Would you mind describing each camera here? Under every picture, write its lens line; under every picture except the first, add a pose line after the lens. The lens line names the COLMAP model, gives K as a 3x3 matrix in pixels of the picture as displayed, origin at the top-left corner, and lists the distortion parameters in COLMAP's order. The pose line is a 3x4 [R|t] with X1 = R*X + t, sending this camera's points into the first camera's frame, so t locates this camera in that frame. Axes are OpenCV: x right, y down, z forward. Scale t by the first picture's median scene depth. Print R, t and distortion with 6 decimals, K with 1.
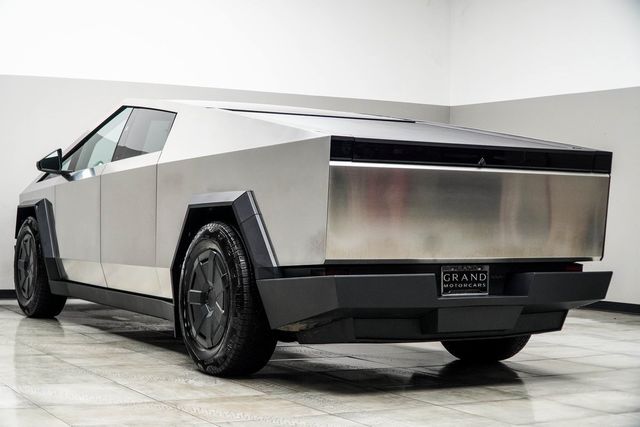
lens RADIAL K [[1052.0, 0, 320.0], [0, 1052.0, 213.5], [0, 0, 1]] dist [-0.118173, 0.030444]
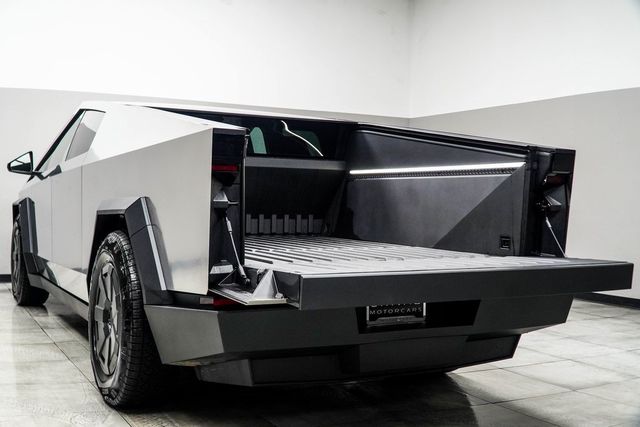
lens RADIAL K [[703.8, 0, 320.0], [0, 703.8, 213.5], [0, 0, 1]] dist [-0.074081, -0.017162]
pose [[0.999572, -0.001278, -0.029242, 0.091715], [0.001982, 0.999709, 0.024061, -0.021567], [0.029202, -0.024108, 0.999283, 0.433617]]
